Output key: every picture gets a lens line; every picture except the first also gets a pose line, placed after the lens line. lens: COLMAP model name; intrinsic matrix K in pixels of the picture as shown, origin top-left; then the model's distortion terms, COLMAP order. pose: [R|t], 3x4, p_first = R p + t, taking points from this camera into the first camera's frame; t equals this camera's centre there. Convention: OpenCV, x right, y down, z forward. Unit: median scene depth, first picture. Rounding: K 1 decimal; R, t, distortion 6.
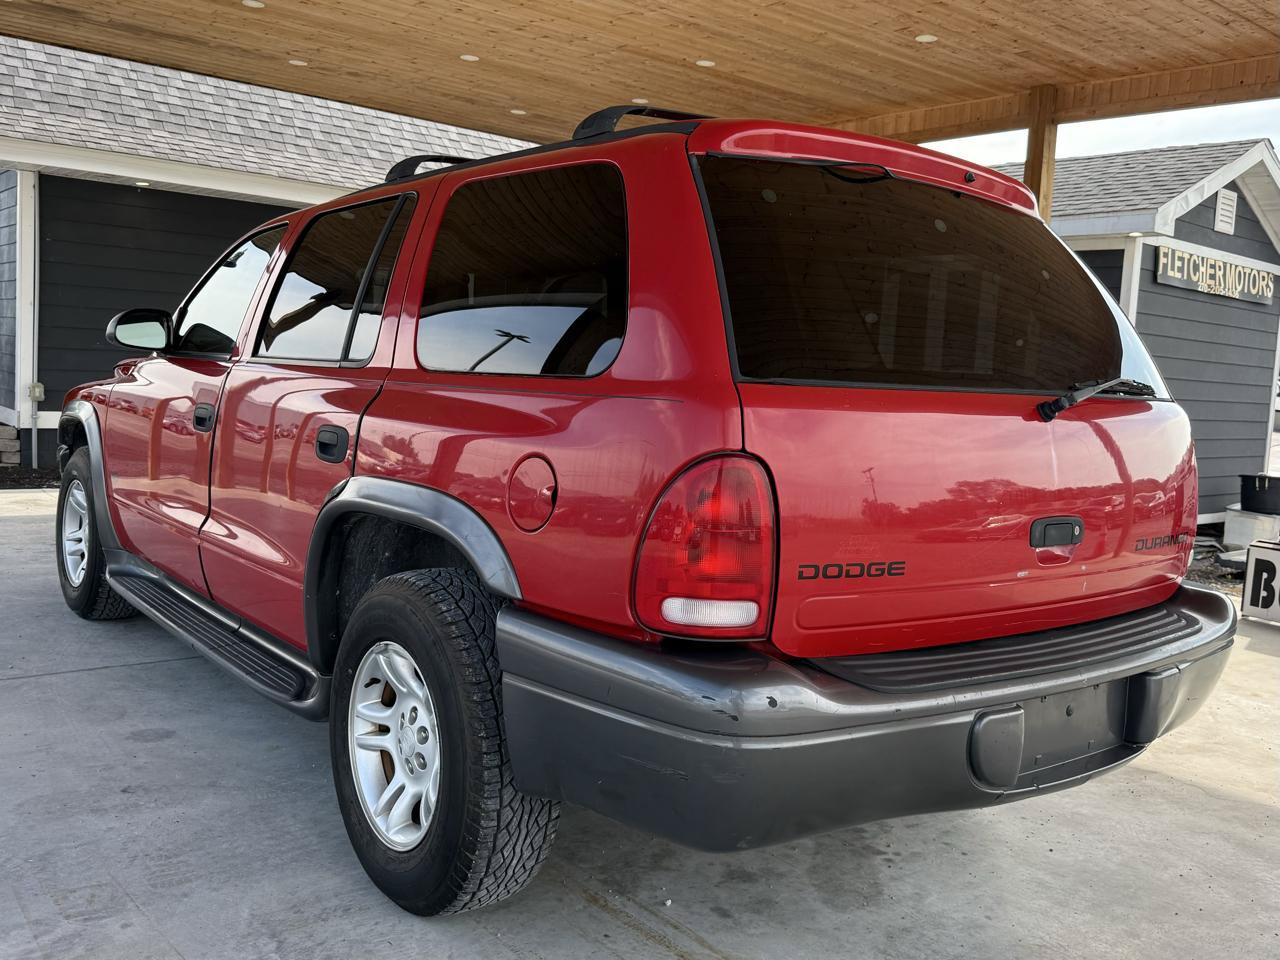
lens RADIAL K [[1137.8, 0, 655.5], [0, 1137.8, 473.2], [0, 0, 1]] dist [0.041072, -0.065922]
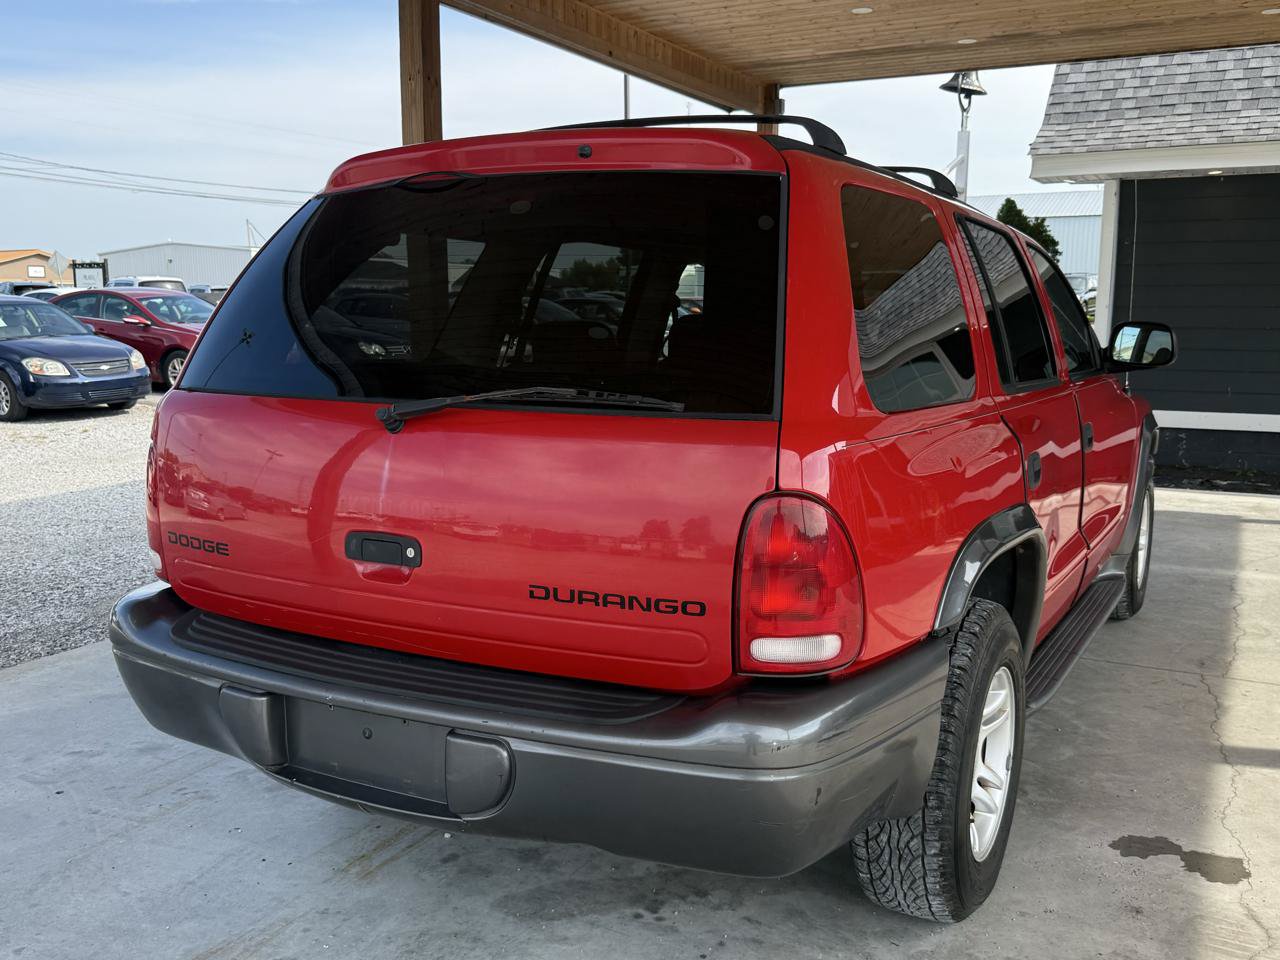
lens RADIAL K [[1151.5, 0, 645.8], [0, 1151.5, 522.7], [0, 0, 1]] dist [0.170179, -0.336963]
pose [[0.382341, 0.106357, -0.917880, 1.001944], [-0.065448, 0.993976, 0.087912, -0.054591], [0.921701, 0.026461, 0.386998, 0.619277]]
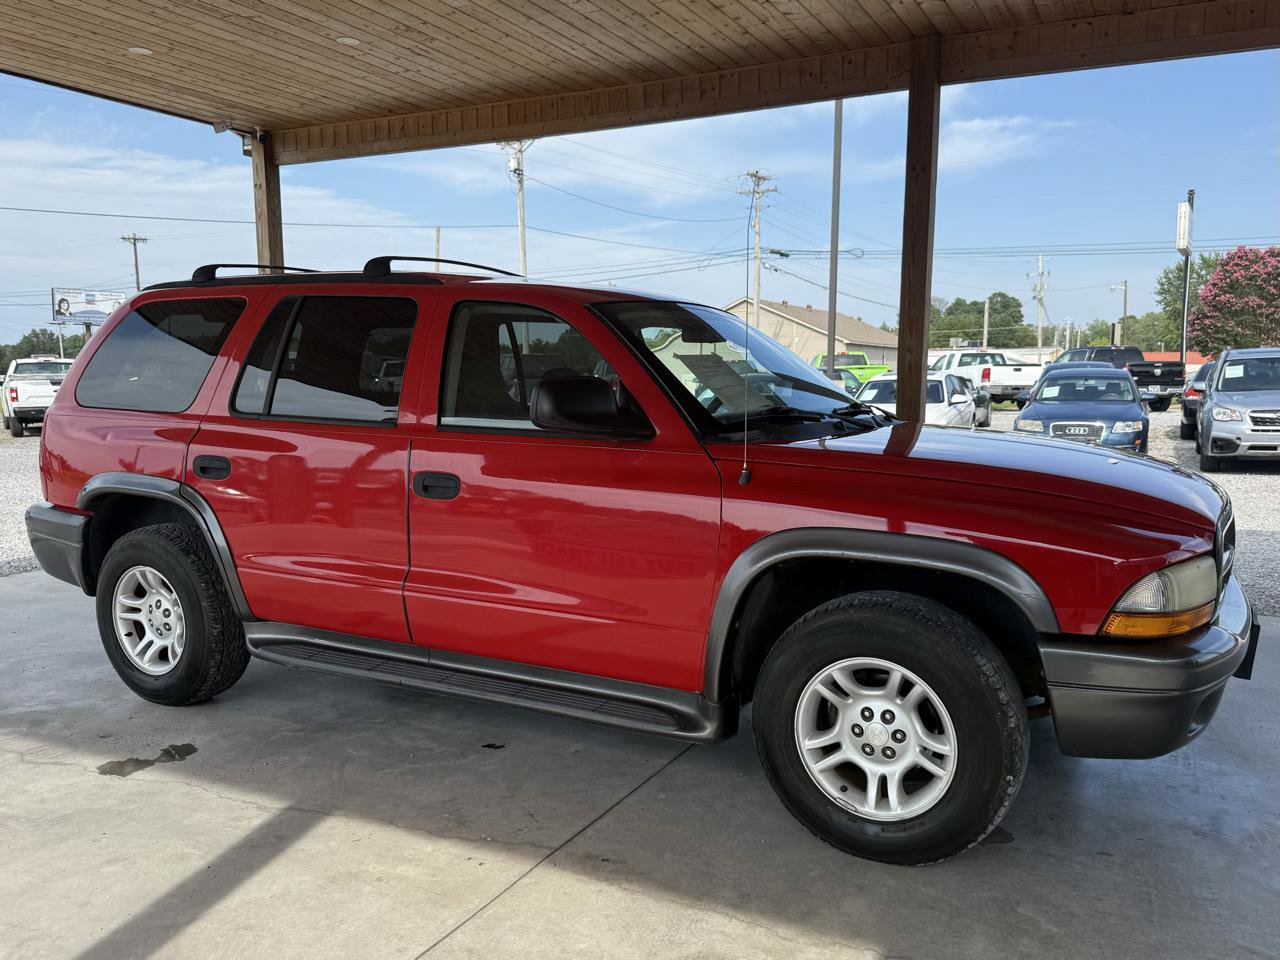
lens RADIAL K [[1006.7, 0, 681.3], [0, 1006.7, 500.5], [0, 0, 1]] dist [0.098008, -0.146484]
pose [[-0.912625, -0.011255, -0.408643, 0.200108], [-0.094139, 0.978541, 0.183291, -0.286036], [0.397811, 0.205745, -0.894100, 2.708887]]
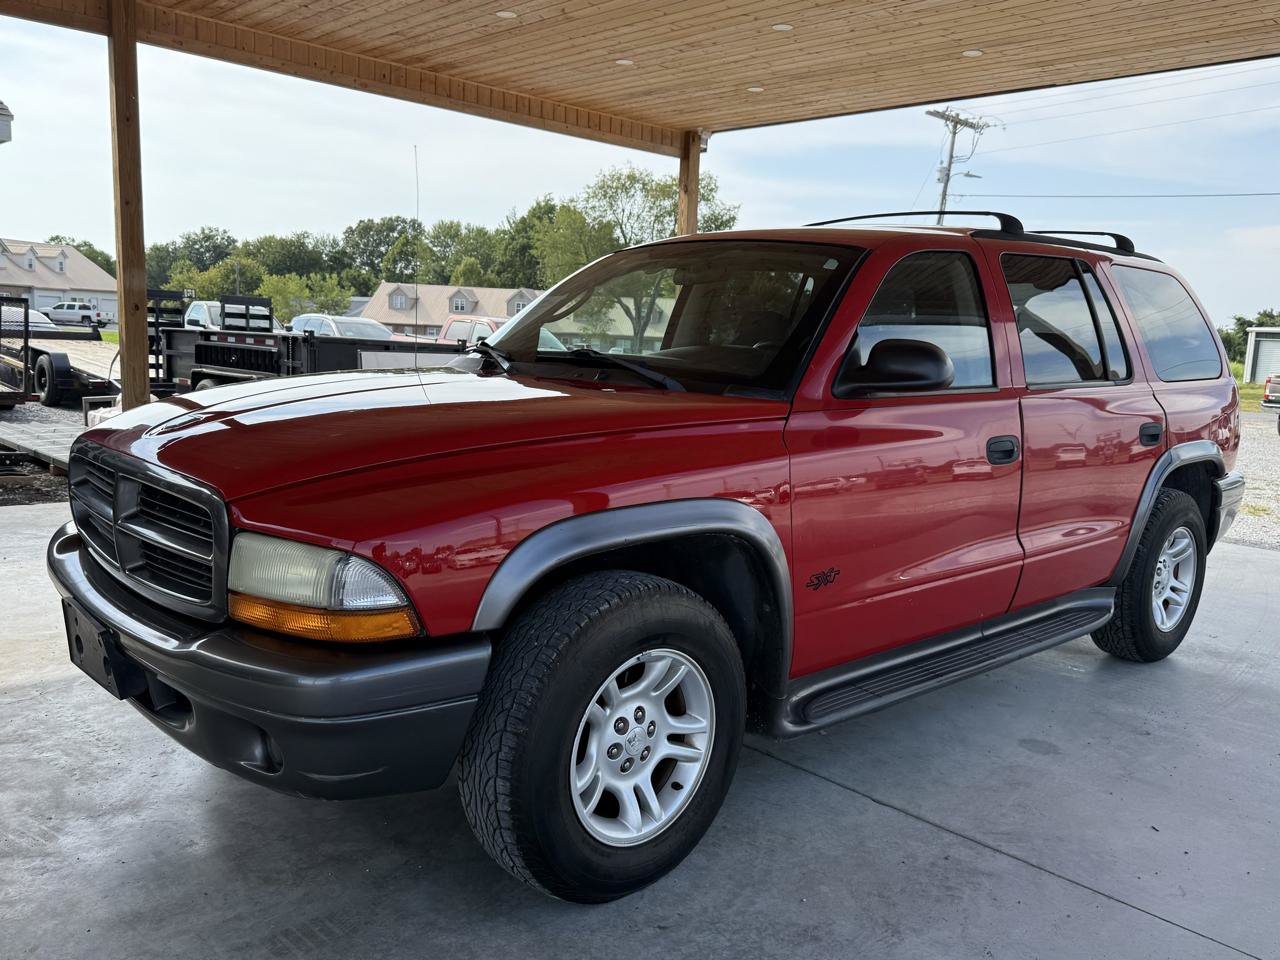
lens RADIAL K [[1024.0, 0, 647.2], [0, 1024.0, 465.8], [0, 0, 1]] dist [0.077980, -0.131076]
pose [[-0.064108, -0.191590, 0.979379, -1.541582], [0.048446, 0.979643, 0.194813, -0.277531], [-0.996766, 0.059936, -0.053521, 1.639180]]
